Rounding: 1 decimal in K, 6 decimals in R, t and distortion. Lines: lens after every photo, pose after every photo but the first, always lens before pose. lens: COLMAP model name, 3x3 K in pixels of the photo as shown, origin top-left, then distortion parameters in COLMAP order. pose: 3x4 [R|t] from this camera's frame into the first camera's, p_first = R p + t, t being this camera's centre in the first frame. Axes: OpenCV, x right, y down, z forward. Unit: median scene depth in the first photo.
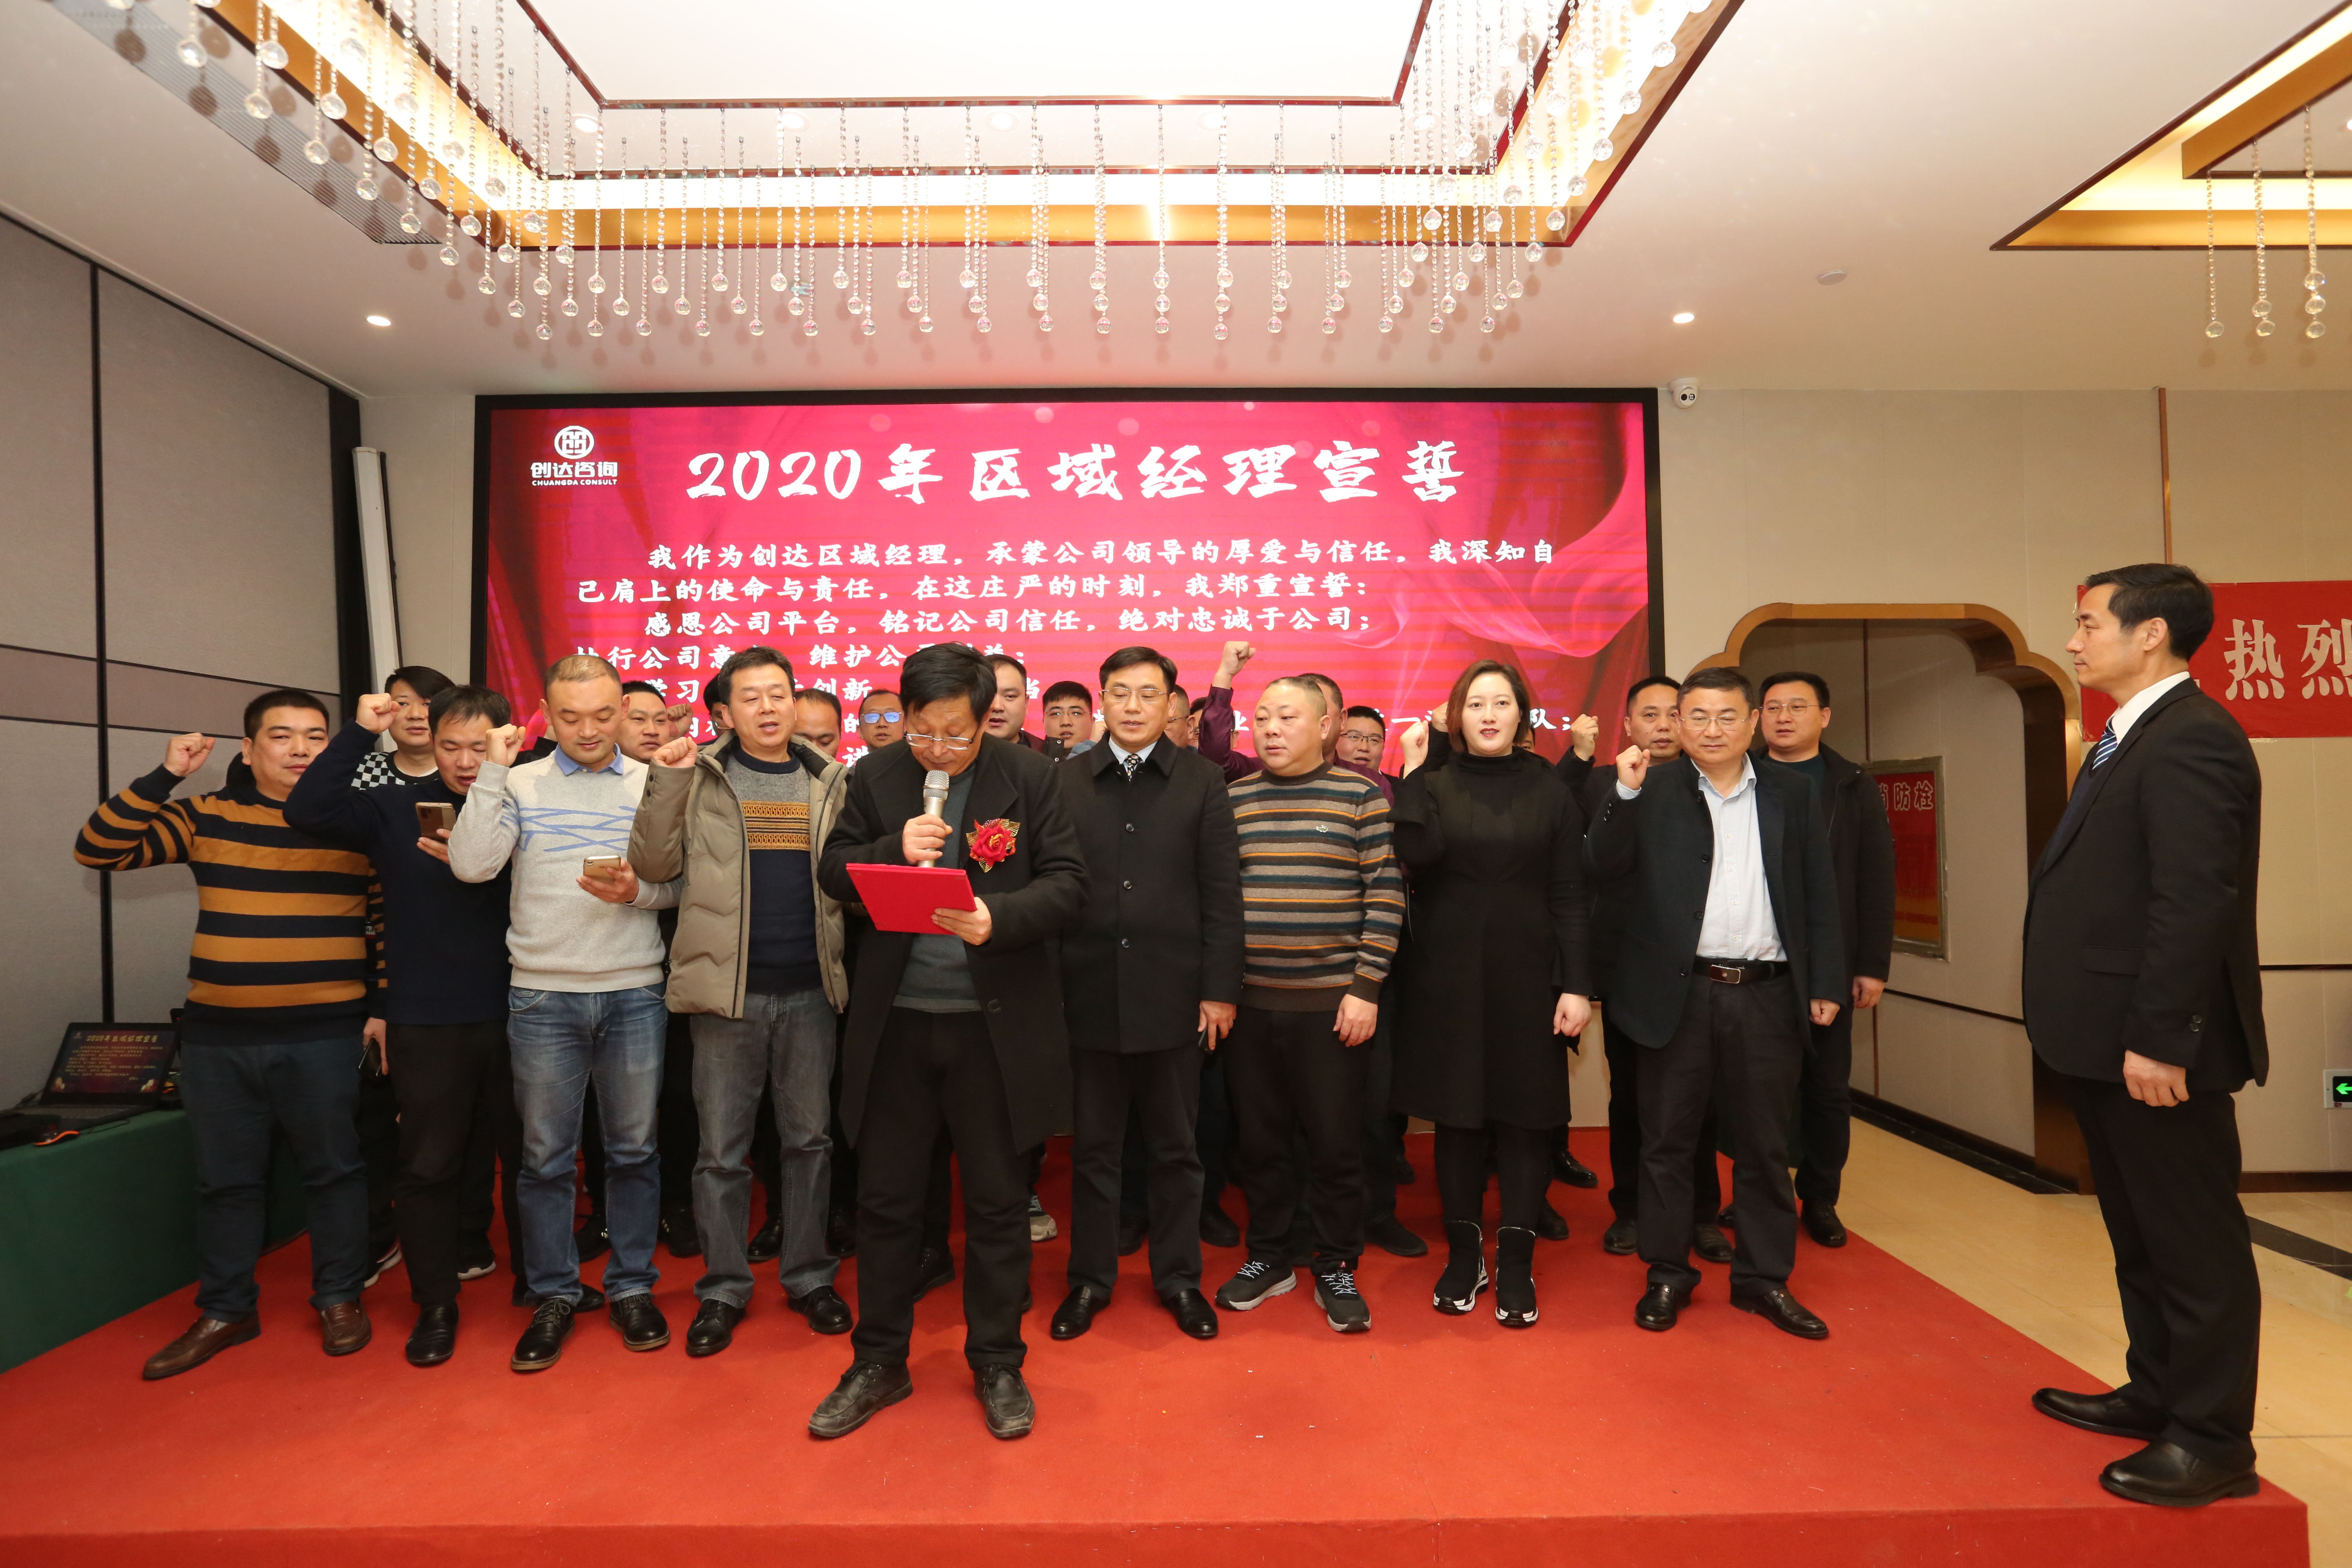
lens RADIAL K [[1183.0, 0, 1181.7], [0, 1183.0, 790.4], [0, 0, 1]] dist [-0.024570, 0.011224]
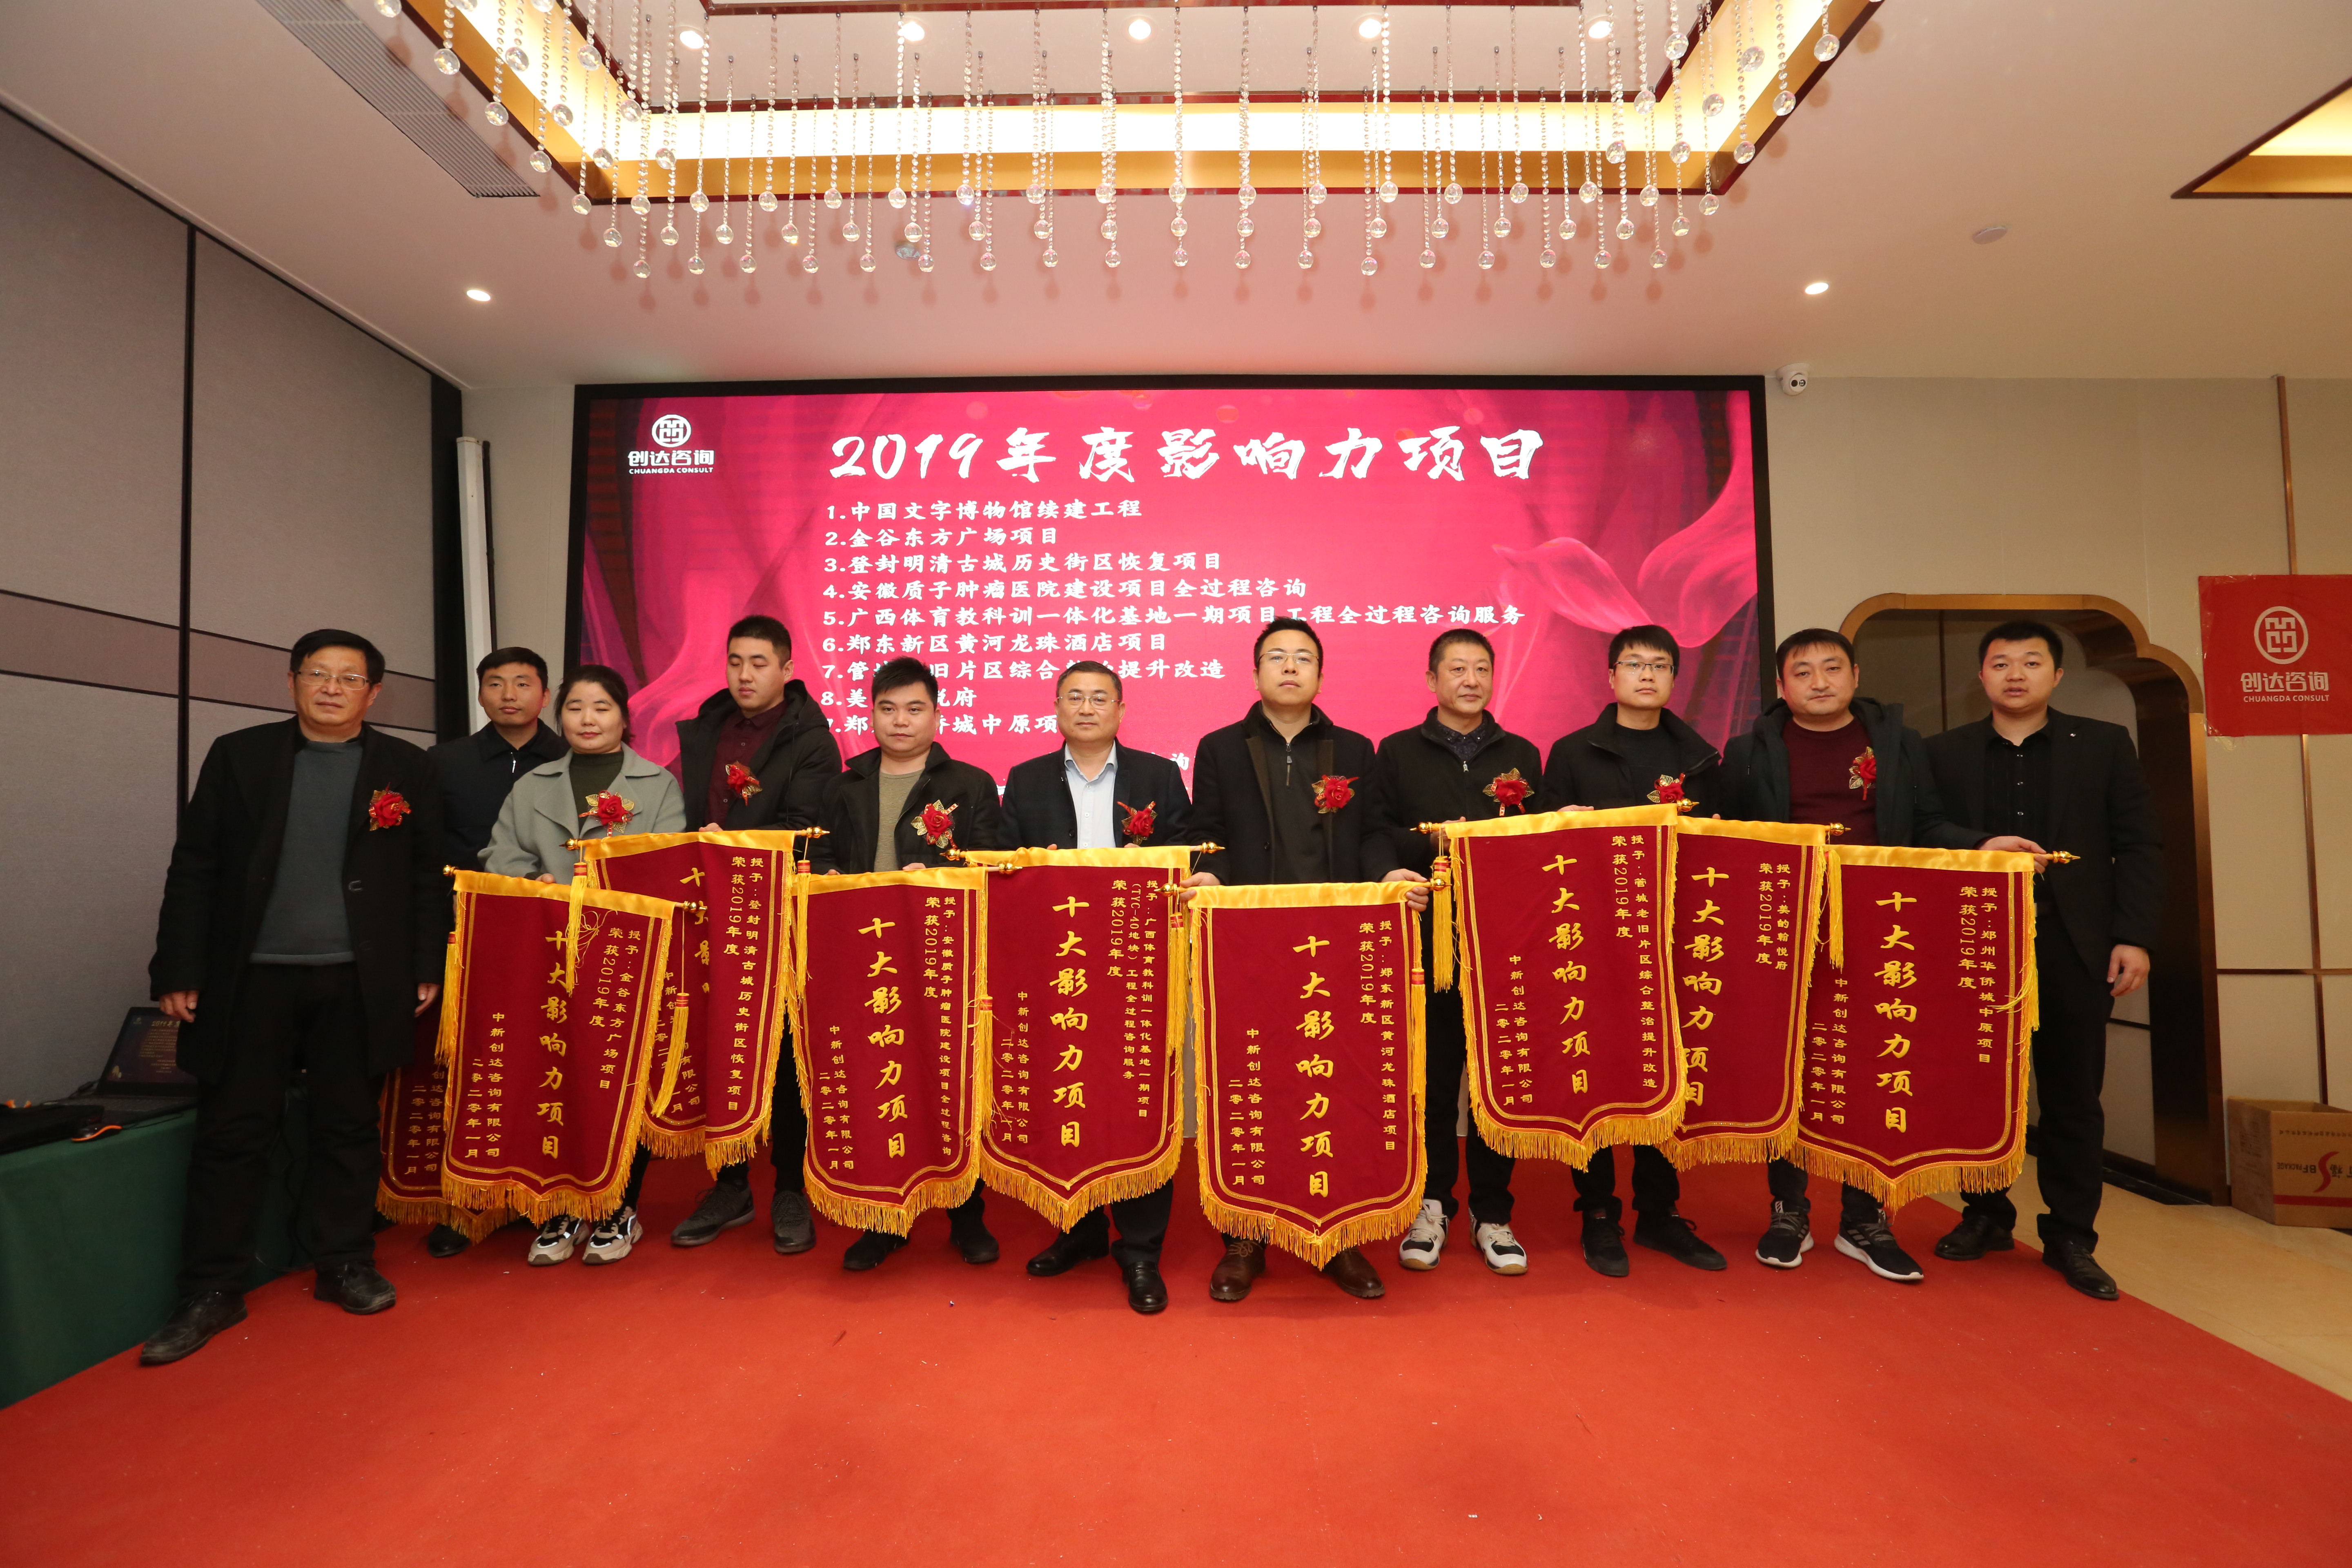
lens RADIAL K [[1060.1, 0, 1182.6], [0, 1060.1, 787.5], [0, 0, 1]] dist [-0.031539, 0.008095]
pose [[0.999743, 0.005144, -0.022087, -0.060939], [-0.005621, 0.999751, -0.021572, 0.024002], [0.021971, 0.021691, 0.999523, 0.122630]]
